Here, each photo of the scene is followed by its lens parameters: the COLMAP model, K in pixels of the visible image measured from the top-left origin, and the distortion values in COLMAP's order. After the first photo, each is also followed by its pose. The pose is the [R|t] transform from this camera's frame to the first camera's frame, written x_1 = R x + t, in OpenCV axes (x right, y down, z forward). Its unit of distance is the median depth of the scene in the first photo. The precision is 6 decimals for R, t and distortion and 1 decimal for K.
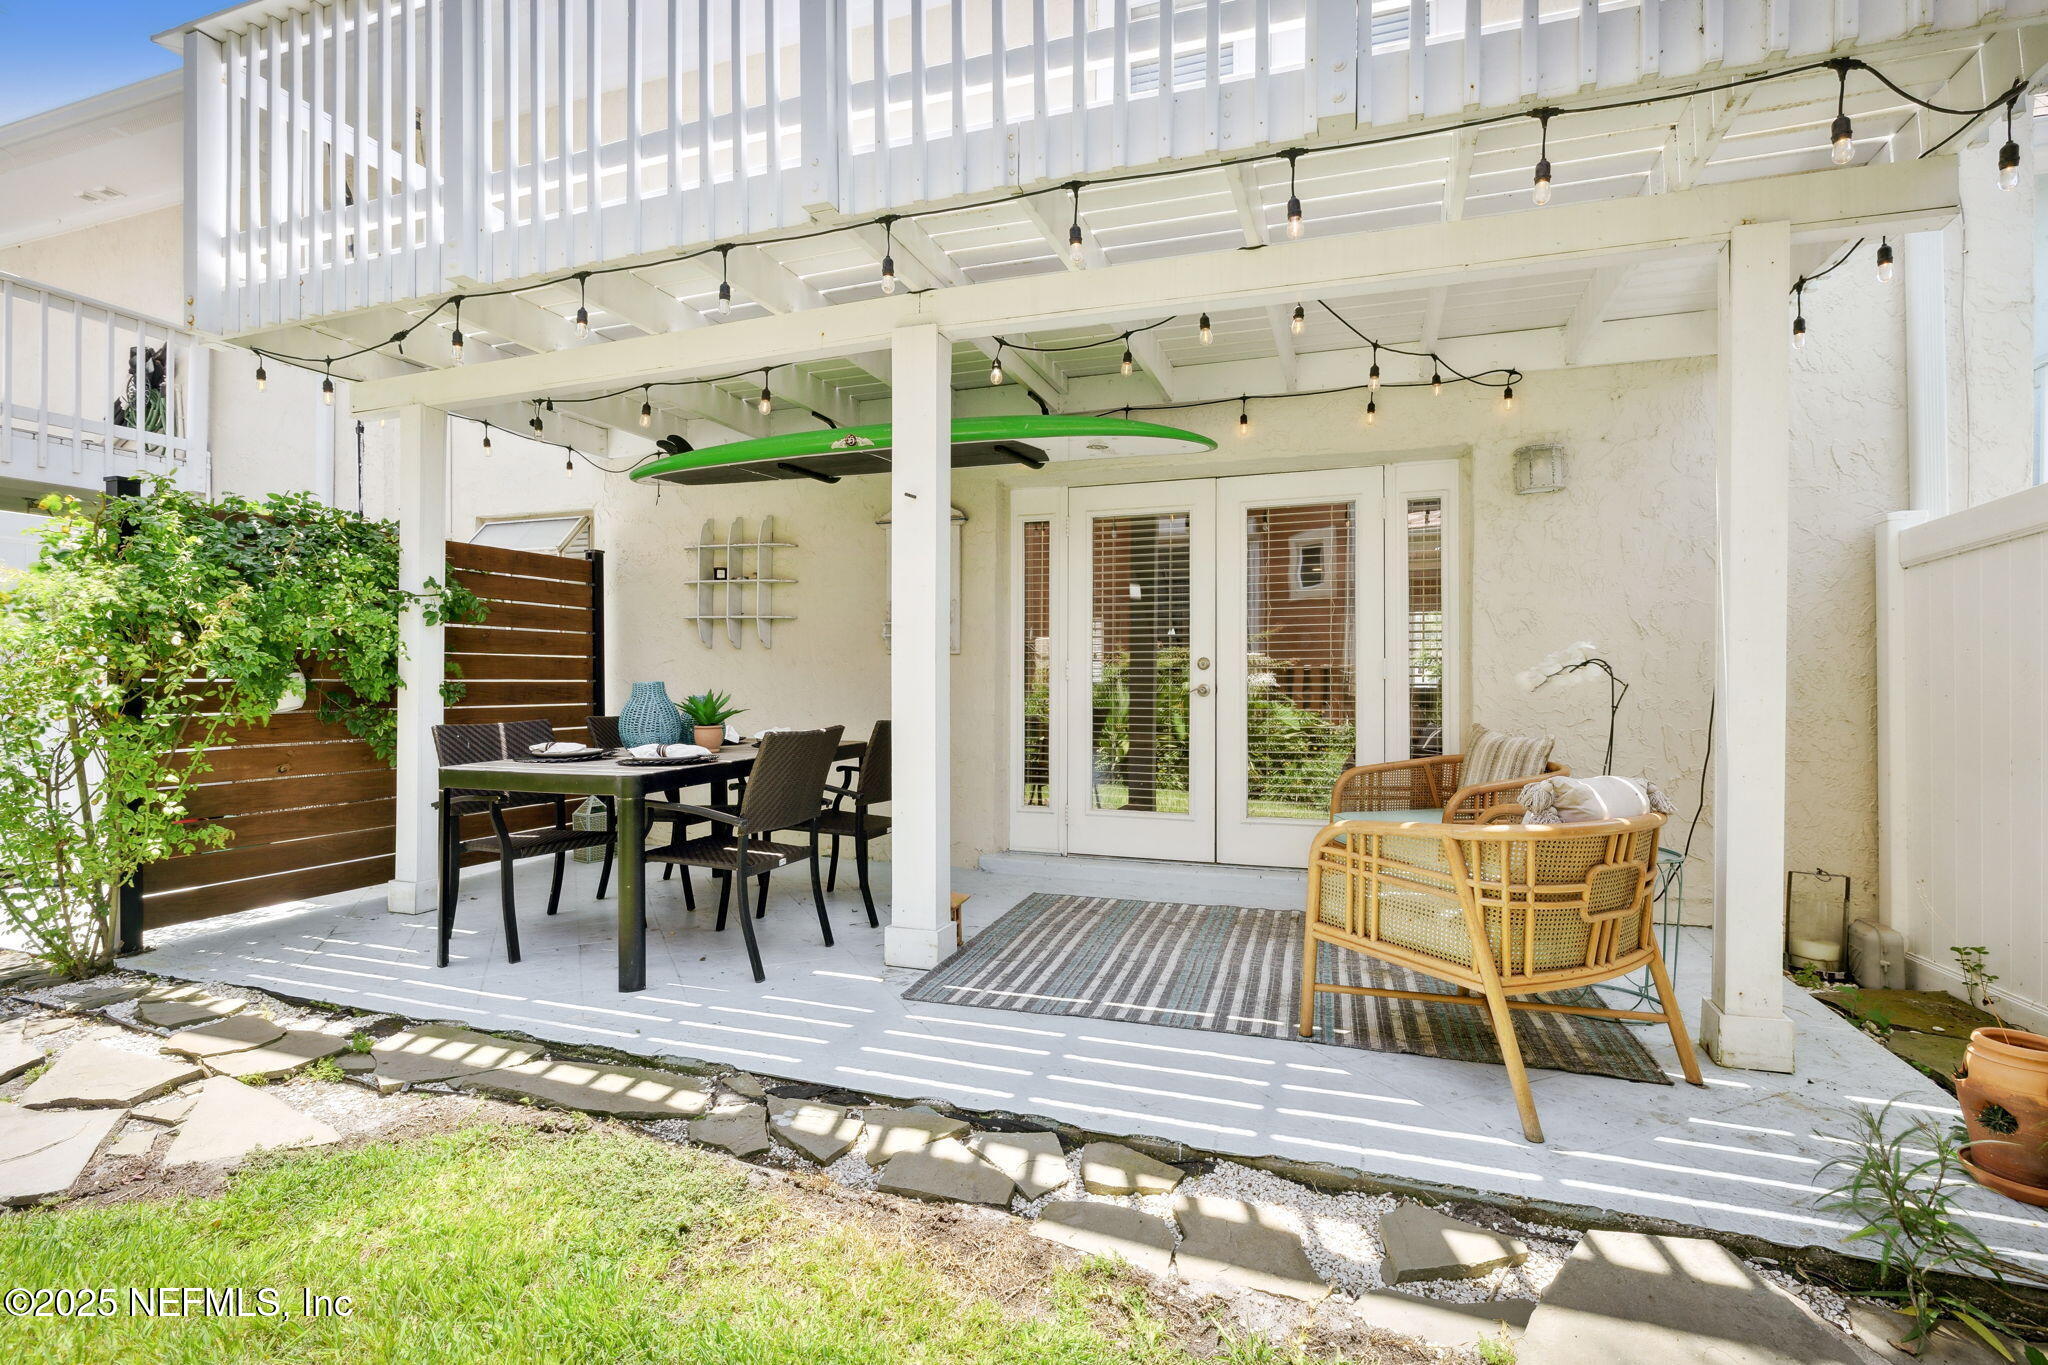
lens RADIAL K [[931.3, 0, 997.3], [0, 931.3, 684.1], [0, 0, 1]] dist [-0.006936, 0.003408]
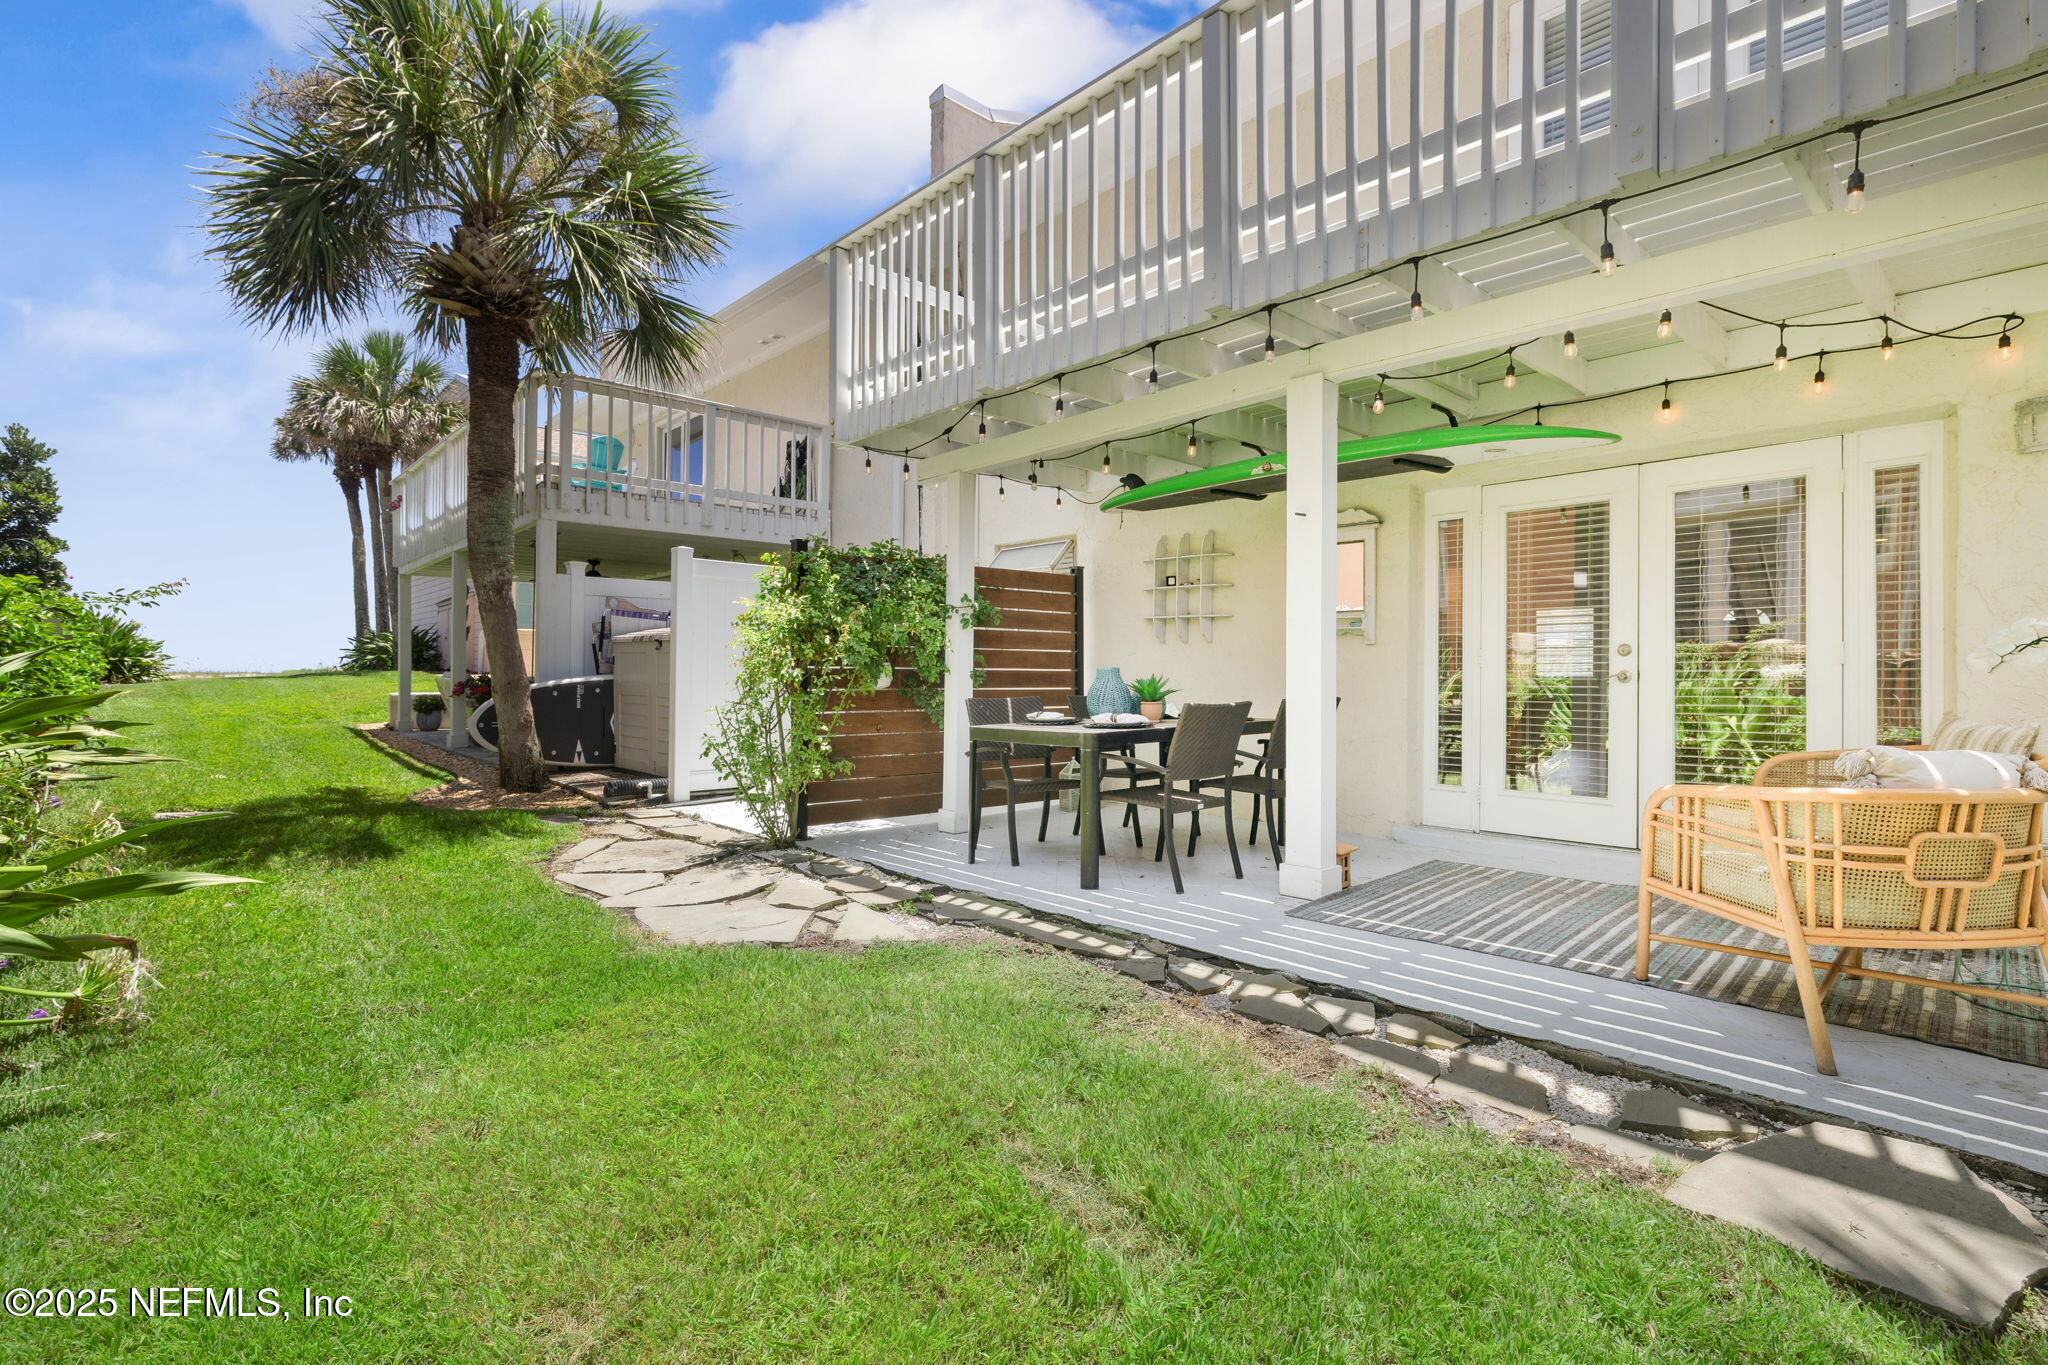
lens RADIAL K [[931.3, 0, 1030.4], [0, 931.3, 676.5], [0, 0, 1]] dist [-0.006936, 0.003408]
pose [[0.889086, 0.001832, -0.457737, 0.155903], [-0.004644, 0.999977, -0.005018, 0.020598], [0.457717, 0.006588, 0.889074, -0.262623]]
